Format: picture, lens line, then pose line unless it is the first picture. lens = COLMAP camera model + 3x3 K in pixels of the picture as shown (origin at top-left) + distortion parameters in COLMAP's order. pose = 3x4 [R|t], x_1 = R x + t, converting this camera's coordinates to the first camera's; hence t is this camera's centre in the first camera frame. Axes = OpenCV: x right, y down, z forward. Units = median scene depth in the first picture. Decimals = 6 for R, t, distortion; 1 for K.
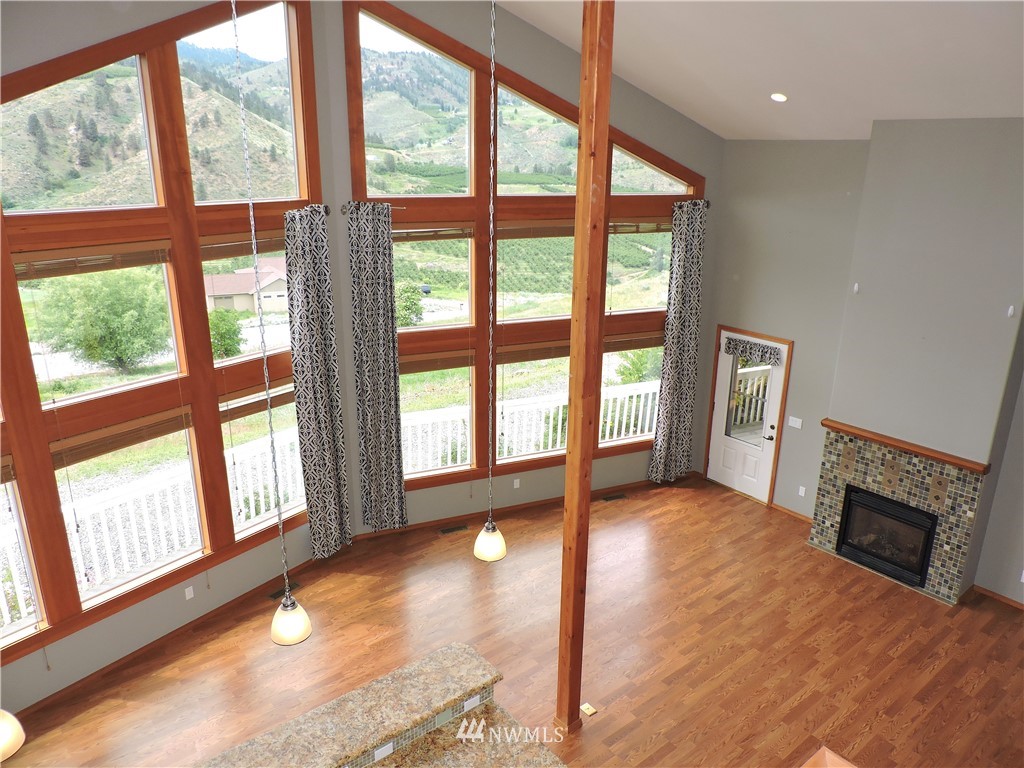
lens RADIAL K [[730.9, 0, 520.9], [0, 730.9, 385.3], [0, 0, 1]] dist [-0.022418, 0.012347]
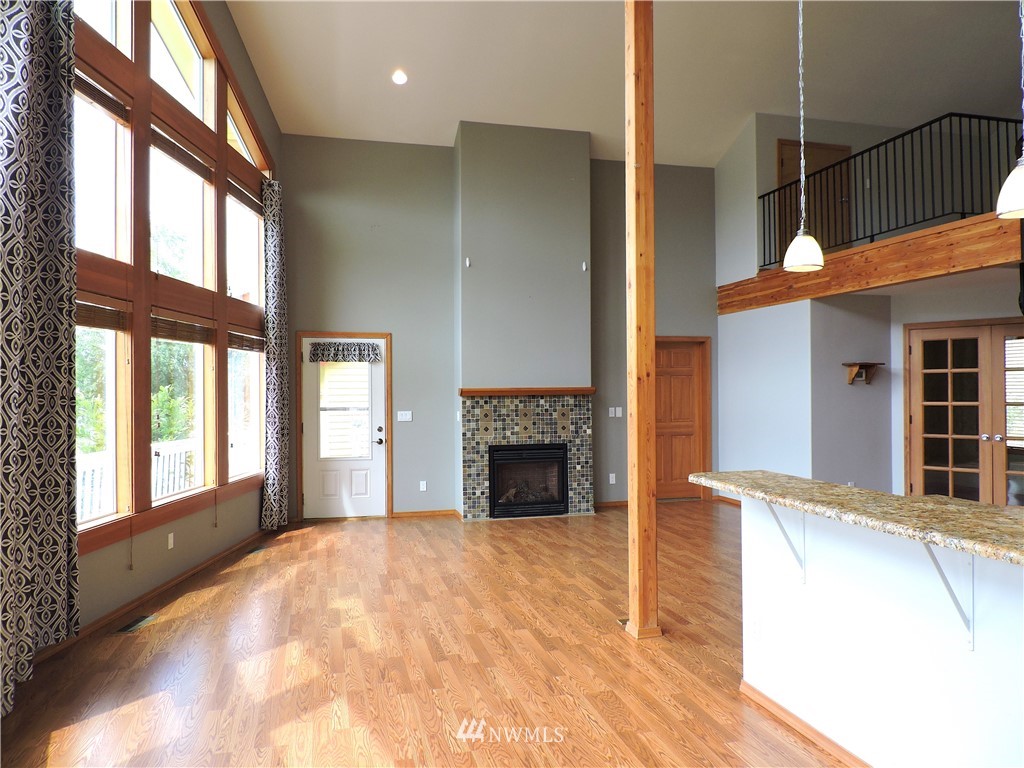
lens RADIAL K [[730.9, 0, 505.7], [0, 730.9, 391.7], [0, 0, 1]] dist [-0.022418, 0.012347]
pose [[0.416816, -0.013614, 0.908889, -0.505959], [0.290515, 0.949441, -0.119009, 0.193994], [-0.861316, 0.313651, 0.399697, 0.529227]]
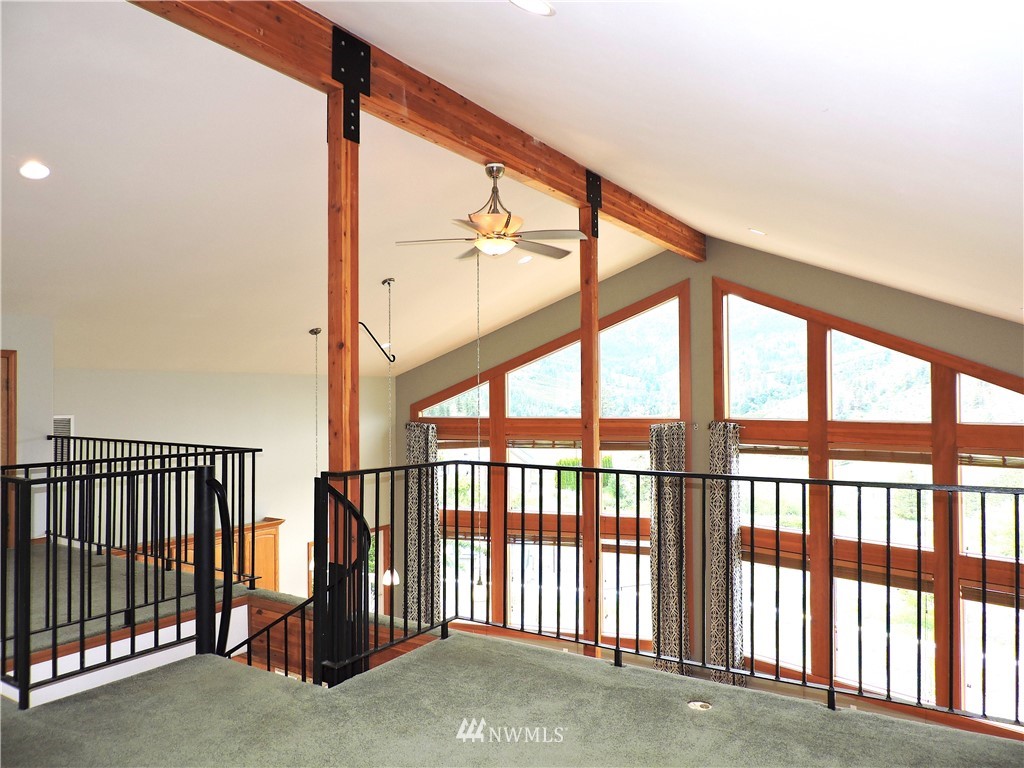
lens RADIAL K [[730.9, 0, 516.8], [0, 730.9, 390.9], [0, 0, 1]] dist [-0.022418, 0.012347]
pose [[0.325321, -0.024409, -0.945289, 0.864124], [-0.276336, 0.953575, -0.119723, -0.034228], [0.904326, 0.300166, 0.303472, 0.202863]]
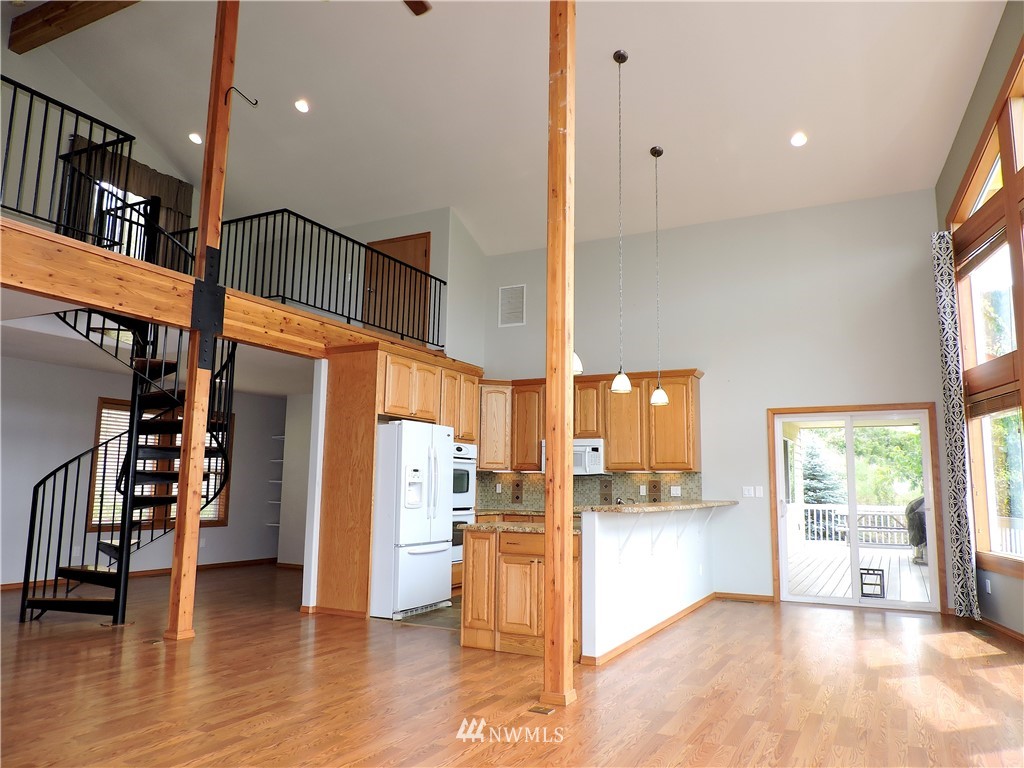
lens RADIAL K [[730.9, 0, 512.5], [0, 730.9, 382.1], [0, 0, 1]] dist [-0.022418, 0.012347]
pose [[-0.917427, -0.085129, -0.388692, 0.298713], [-0.147983, 0.979774, 0.134700, 0.029944], [0.369364, 0.181097, -0.911468, 1.173810]]
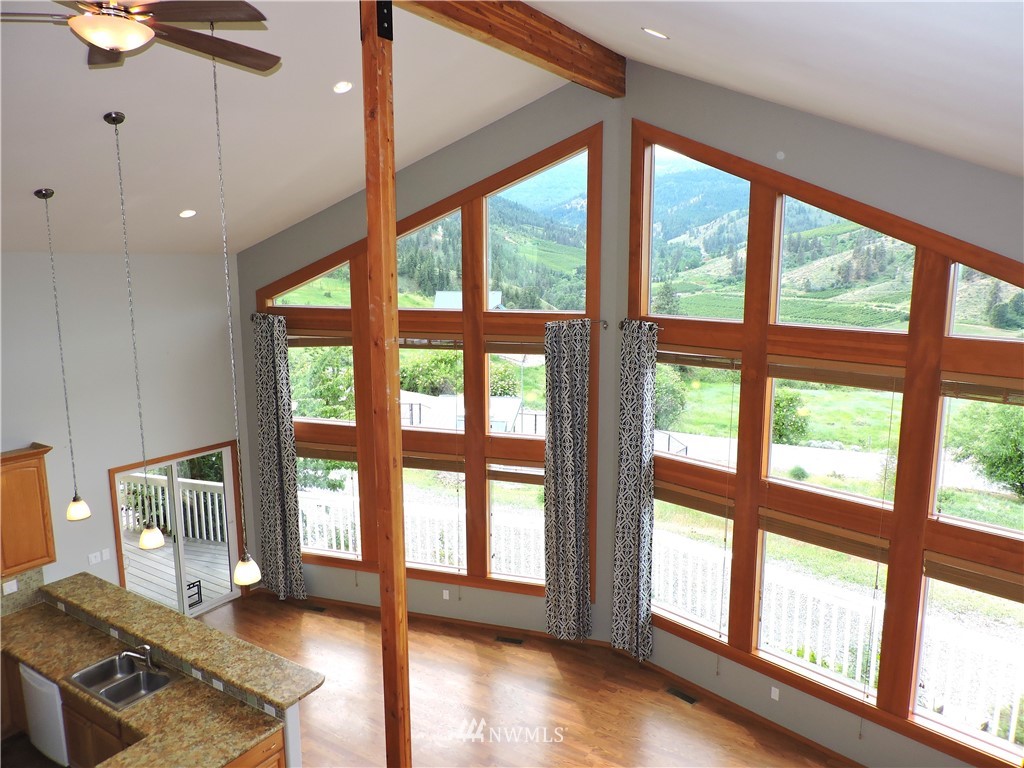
lens RADIAL K [[730.9, 0, 514.3], [0, 730.9, 388.5], [0, 0, 1]] dist [-0.022418, 0.012347]
pose [[0.318938, 0.146019, -0.936460, 0.643462], [-0.283120, 0.957625, 0.052895, -0.149728], [0.904501, 0.248261, 0.346764, 0.464995]]
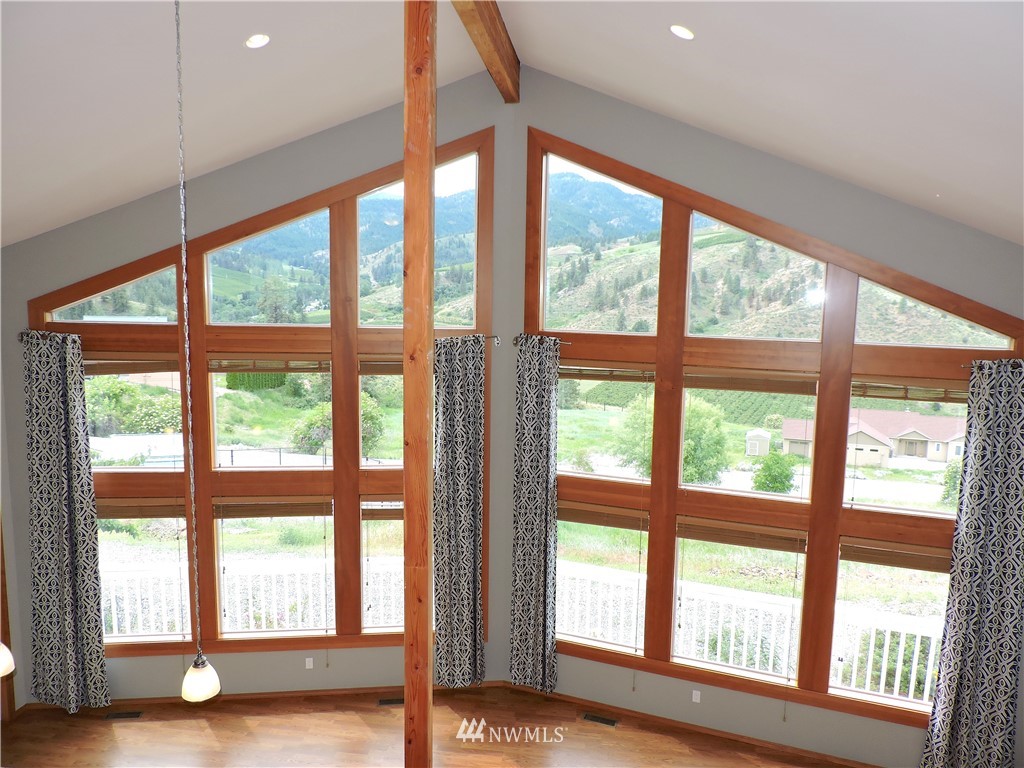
lens RADIAL K [[730.9, 0, 514.3], [0, 730.9, 385.7], [0, 0, 1]] dist [-0.022418, 0.012347]
pose [[0.693855, 0.089428, -0.714541, 0.434203], [-0.228956, 0.968166, -0.101157, -0.071595], [0.682748, 0.233787, 0.692242, 0.284731]]
